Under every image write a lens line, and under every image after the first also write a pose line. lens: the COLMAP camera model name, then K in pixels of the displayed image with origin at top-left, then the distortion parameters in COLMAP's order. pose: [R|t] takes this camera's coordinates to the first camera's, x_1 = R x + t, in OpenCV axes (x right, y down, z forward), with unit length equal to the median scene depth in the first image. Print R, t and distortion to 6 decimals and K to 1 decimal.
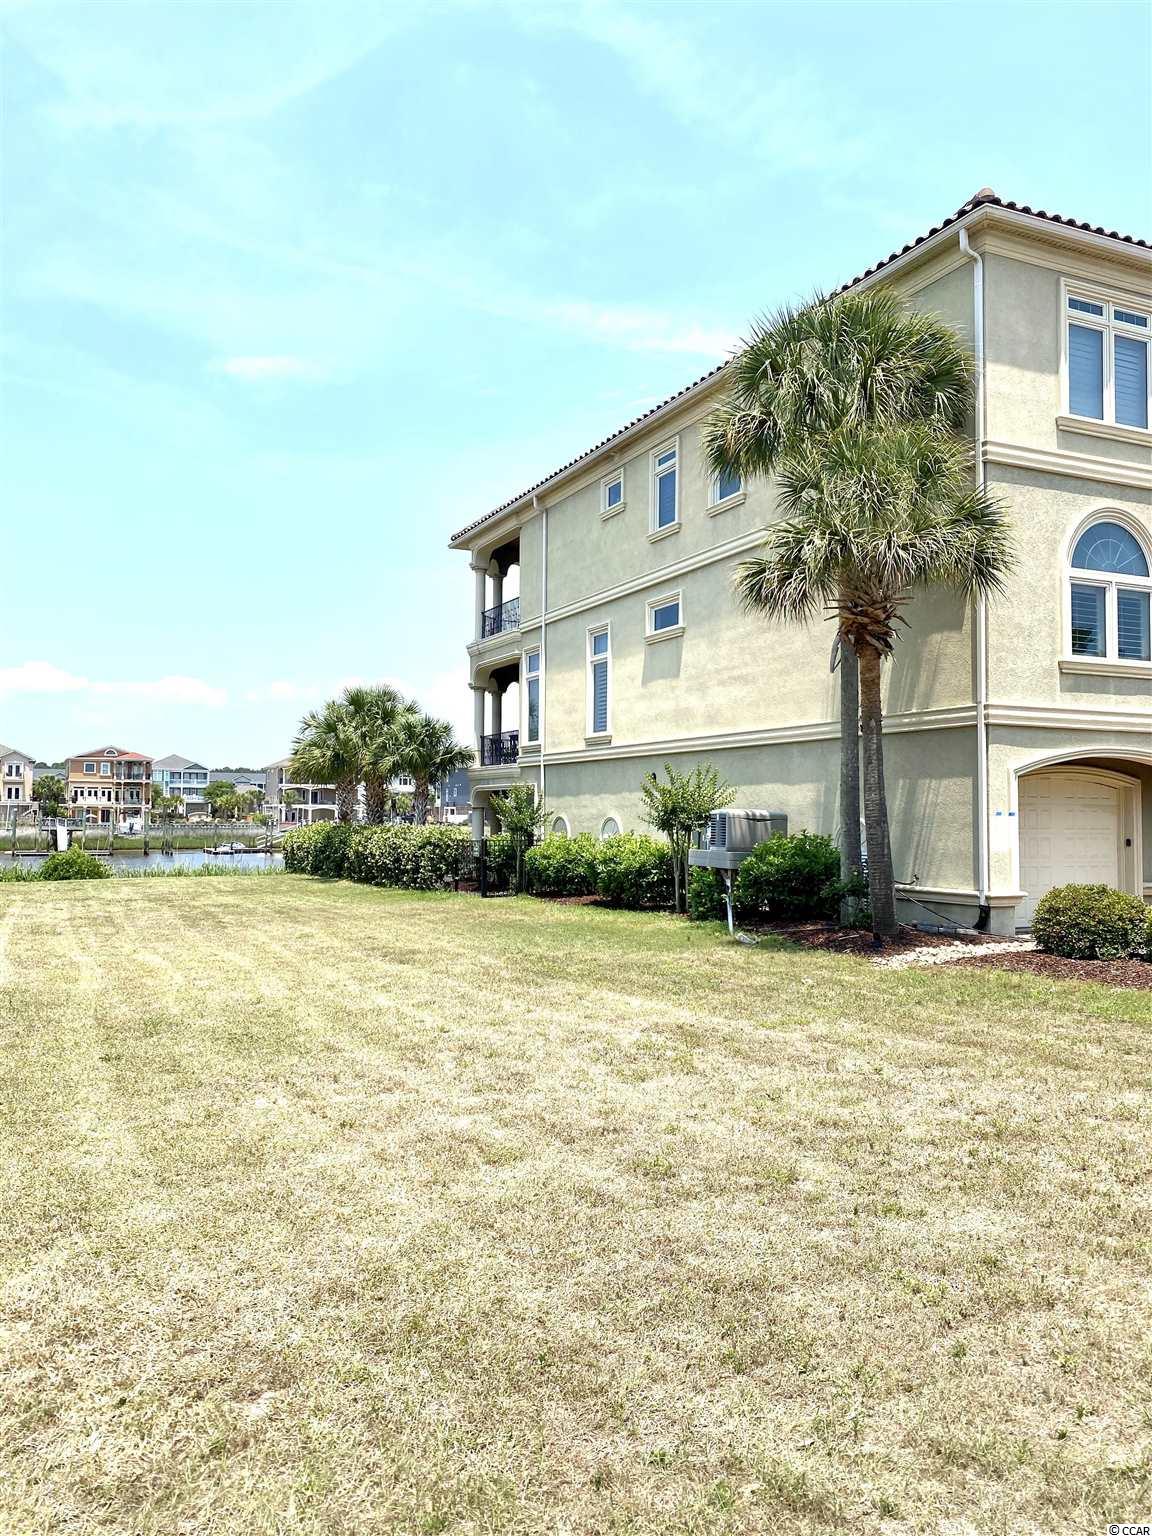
lens RADIAL K [[1182.8, 0, 576.0], [0, 1182.8, 768.0], [0, 0, 1]] dist [0.046393, -0.081509]
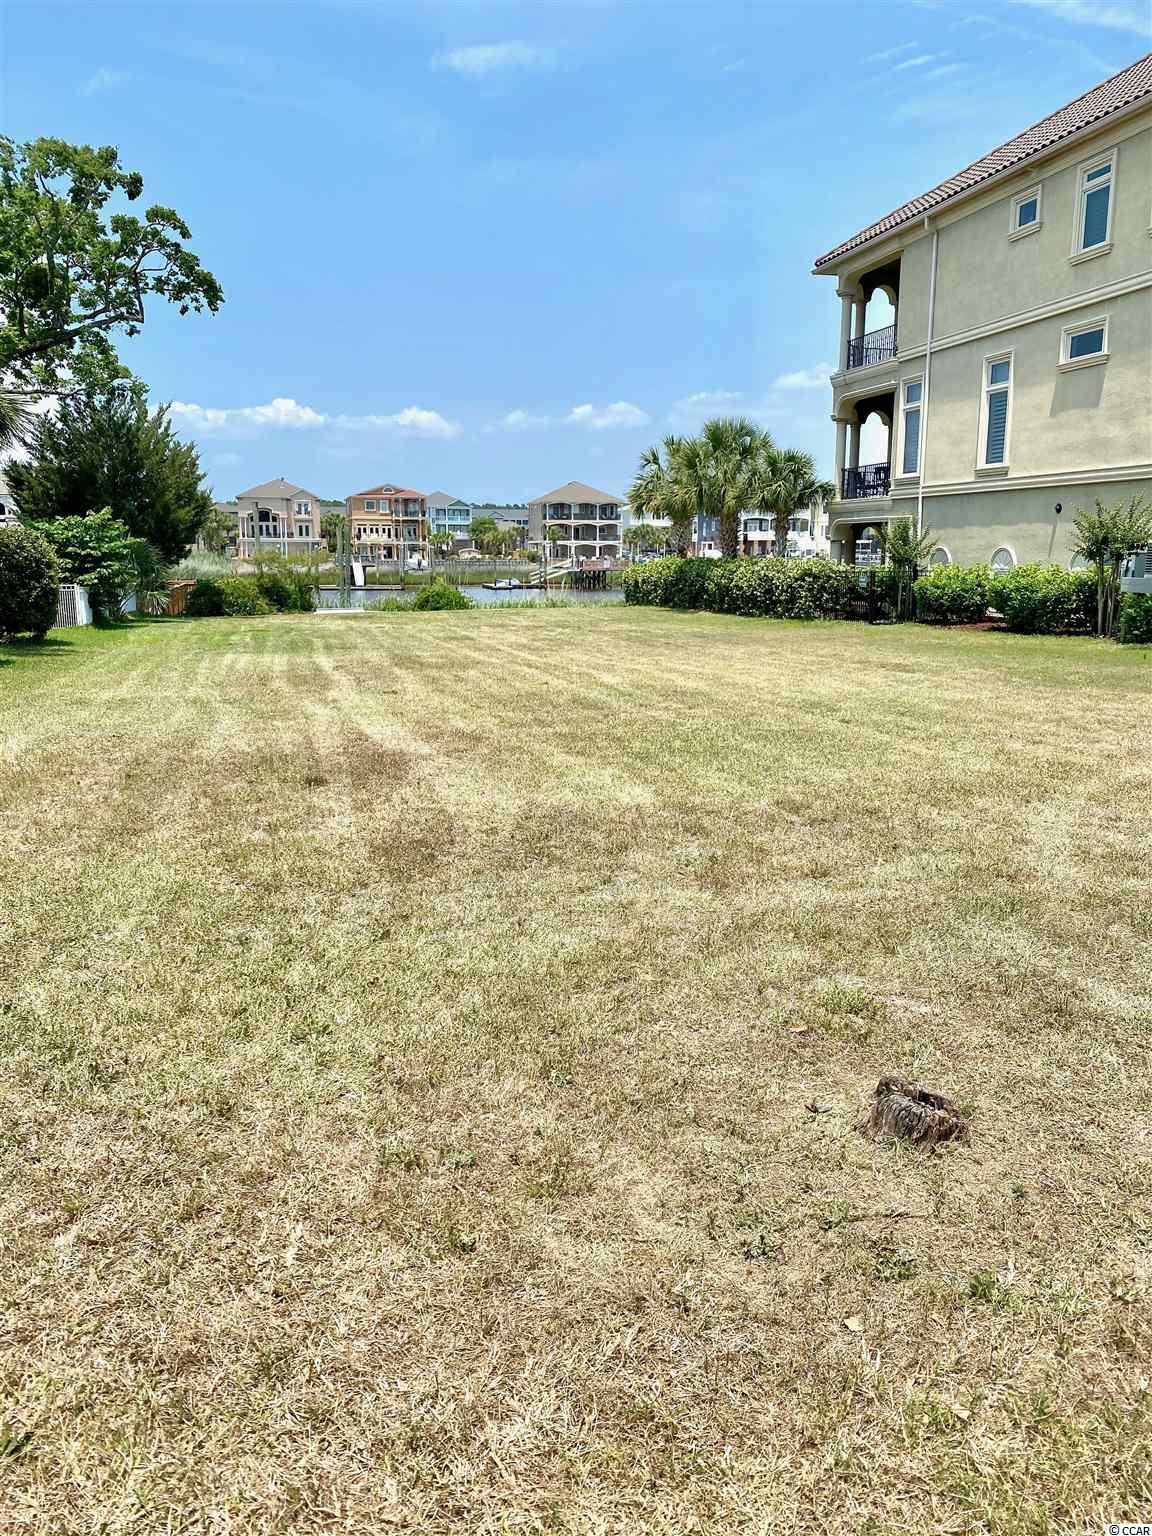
lens RADIAL K [[1205.0, 0, 576.0], [0, 1205.0, 768.0], [0, 0, 1]] dist [0.054815, -0.078879]
pose [[0.982290, 0.026739, -0.185448, -0.119043], [0.014023, 0.976496, 0.215078, -0.003630], [0.186840, -0.213870, 0.958828, -0.116328]]
